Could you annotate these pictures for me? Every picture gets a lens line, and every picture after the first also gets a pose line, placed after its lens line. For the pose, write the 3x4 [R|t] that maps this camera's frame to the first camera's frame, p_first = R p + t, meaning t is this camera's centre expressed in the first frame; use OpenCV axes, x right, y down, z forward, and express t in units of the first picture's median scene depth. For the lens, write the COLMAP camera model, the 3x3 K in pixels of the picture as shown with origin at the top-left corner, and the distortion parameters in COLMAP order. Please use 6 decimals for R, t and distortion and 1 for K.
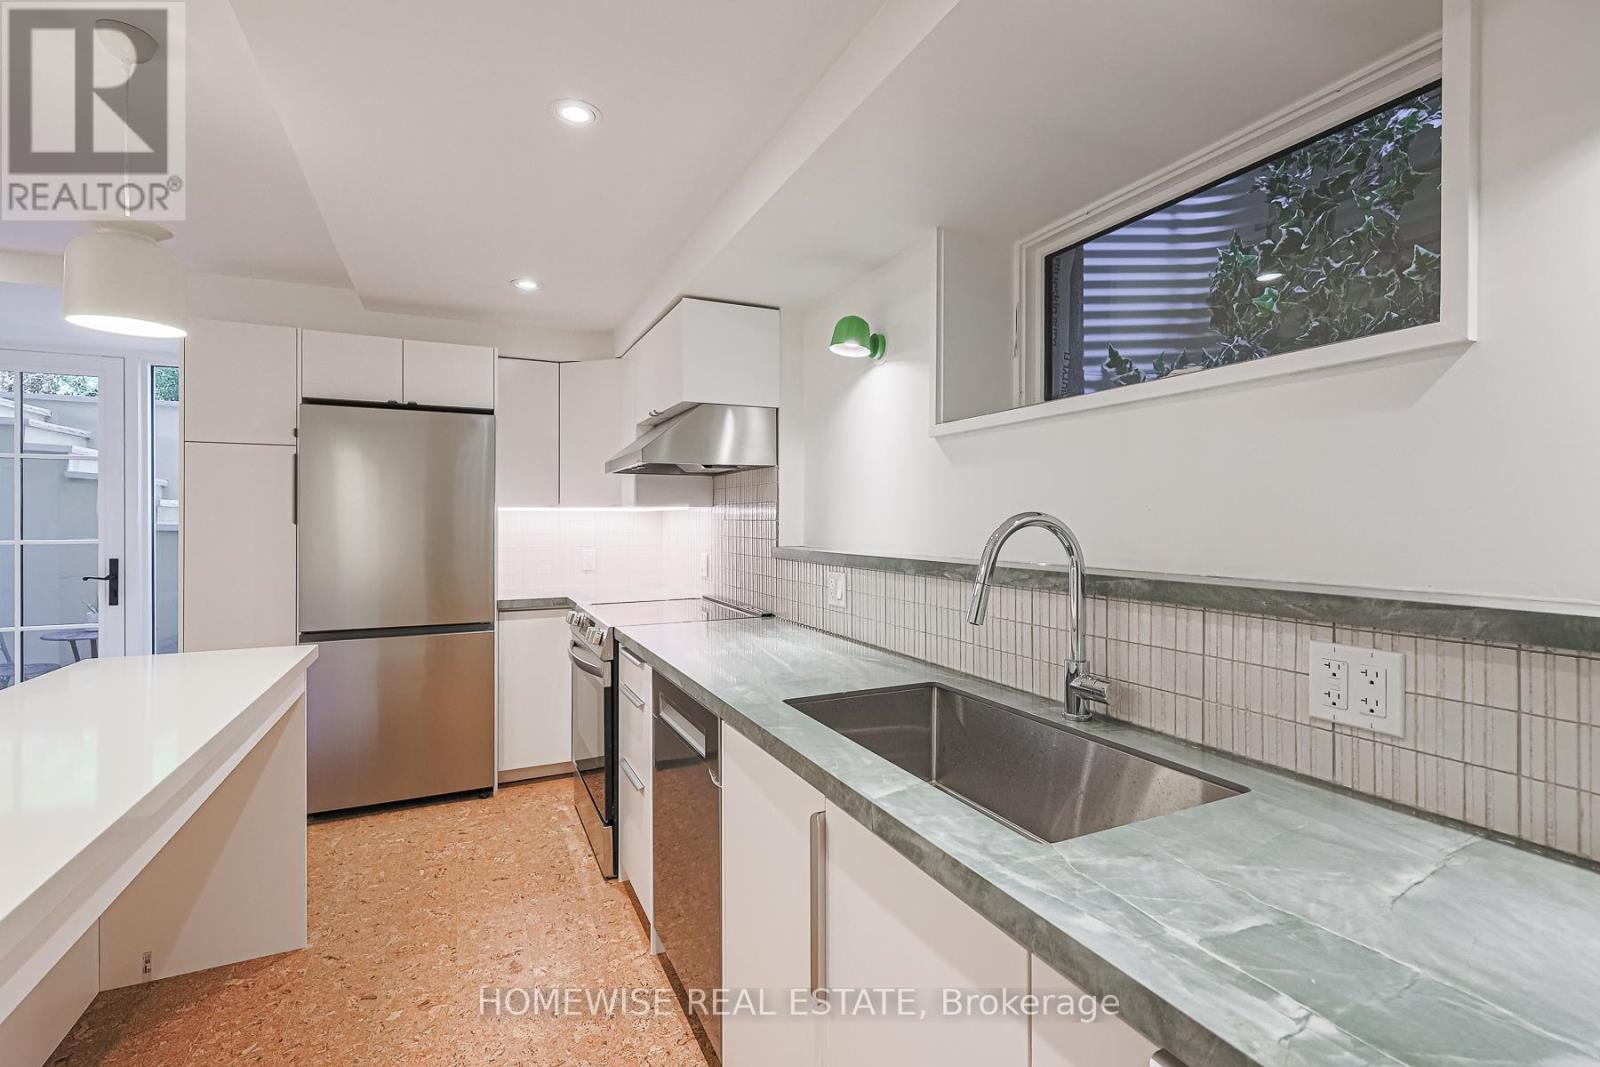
lens RADIAL K [[720.6, 0, 800.8], [0, 720.6, 520.3], [0, 0, 1]] dist [0.000936, 0.000103]
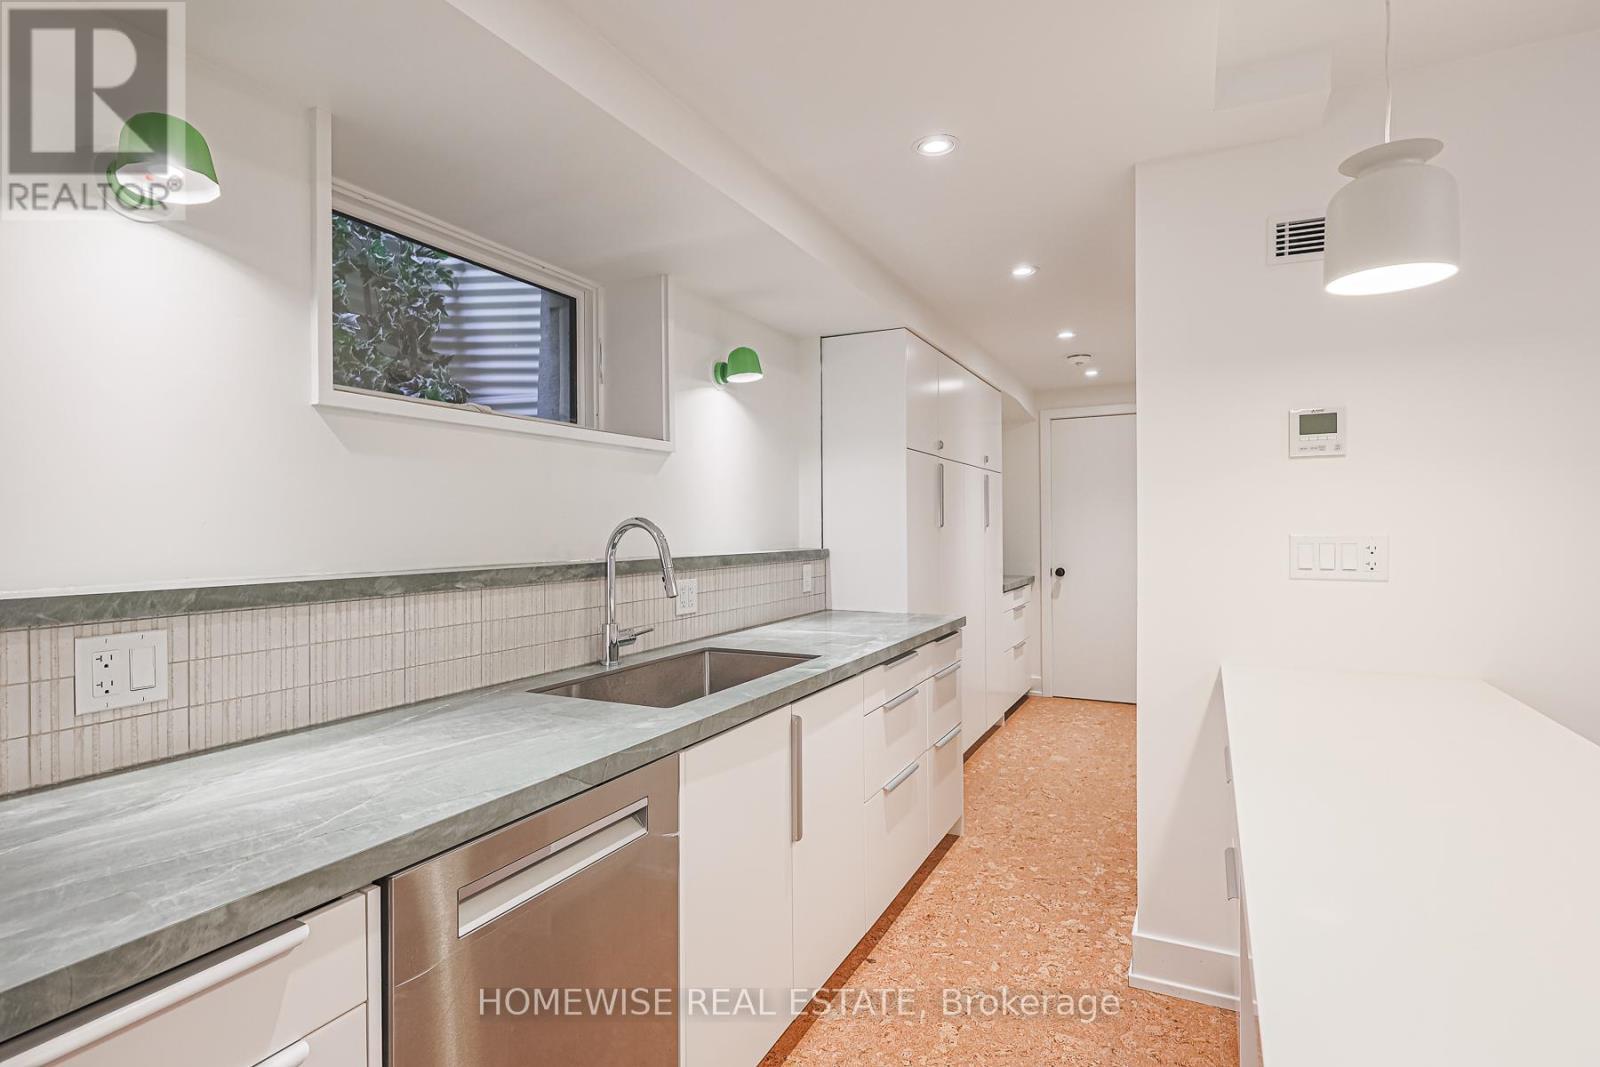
lens RADIAL K [[799.6, 0, 799.6], [0, 799.6, 529.8], [0, 0, 1]] dist [0.000364, 0.000157]
pose [[-0.616095, 0.002965, 0.787666, -0.654208], [0.006742, 0.999976, 0.001509, 0.007410], [-0.787643, 0.006240, -0.616100, 1.018185]]
